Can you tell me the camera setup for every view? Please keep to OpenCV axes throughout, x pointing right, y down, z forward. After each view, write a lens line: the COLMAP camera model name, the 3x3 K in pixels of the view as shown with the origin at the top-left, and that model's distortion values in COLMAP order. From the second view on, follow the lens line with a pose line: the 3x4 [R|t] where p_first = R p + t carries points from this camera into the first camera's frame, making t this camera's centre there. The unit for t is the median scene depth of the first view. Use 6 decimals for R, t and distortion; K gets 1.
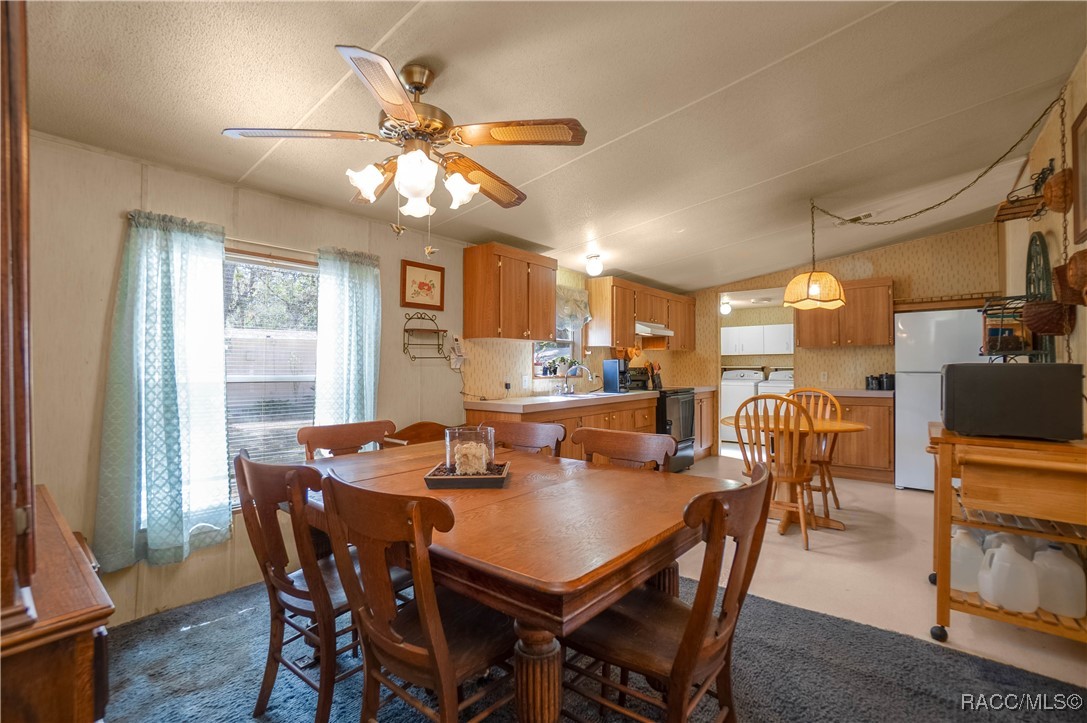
lens RADIAL K [[494.1, 0, 540.3], [0, 494.1, 361.4], [0, 0, 1]] dist [-0.033696, 0.003609]
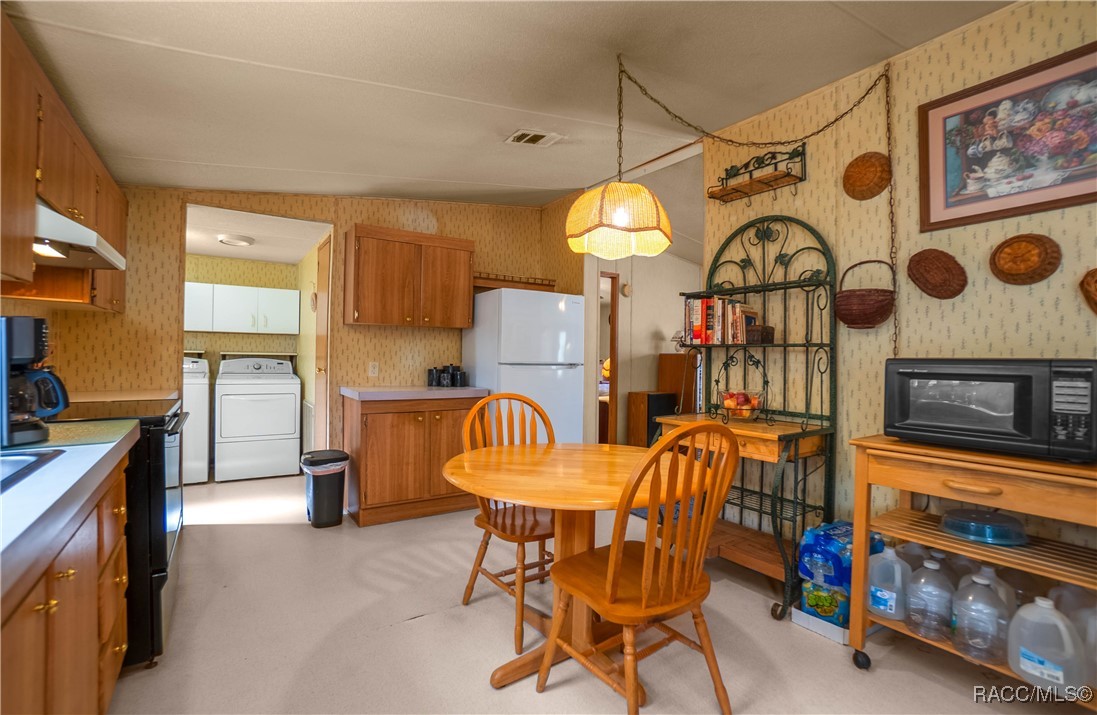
lens RADIAL K [[496.5, 0, 548.3], [0, 496.5, 352.2], [0, 0, 1]] dist [-0.021760, -0.000077]
pose [[0.301023, 0.018134, 0.953445, 0.000986], [-0.026561, 0.999591, -0.010626, 0.009622], [-0.953247, -0.022125, 0.301381, 0.619177]]
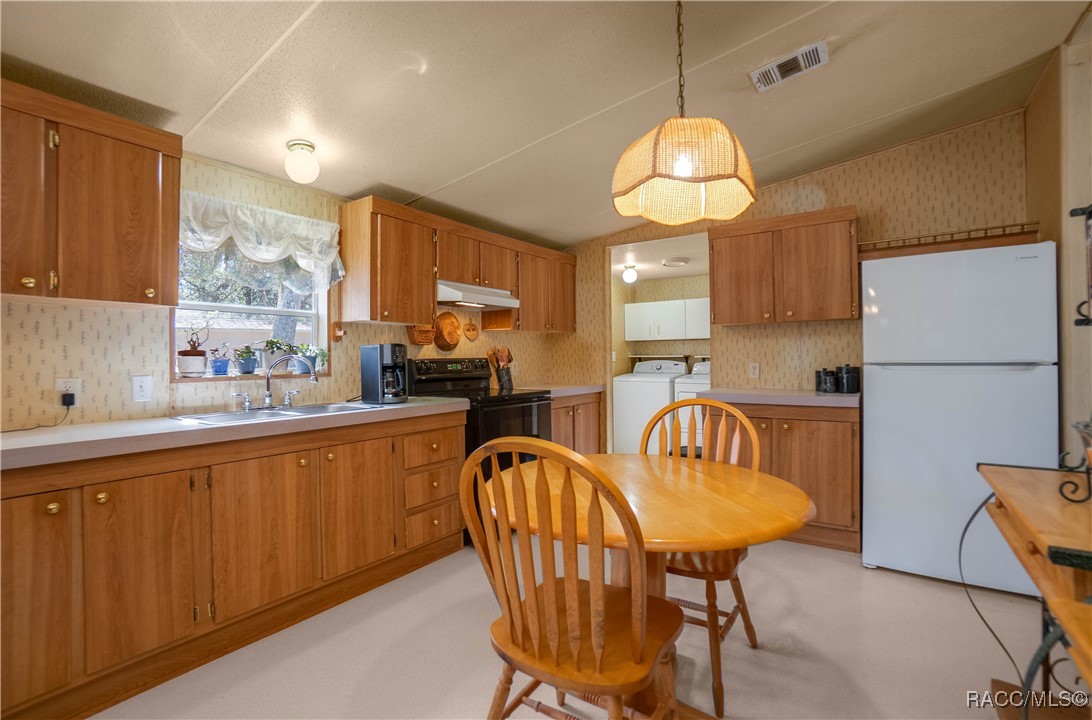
lens RADIAL K [[496.4, 0, 550.1], [0, 496.4, 355.6], [0, 0, 1]] dist [-0.033696, 0.003609]
pose [[0.996681, -0.007192, 0.081085, 0.285195], [0.006718, 0.999959, 0.006115, 0.006388], [-0.081126, -0.005550, 0.996688, 0.409598]]
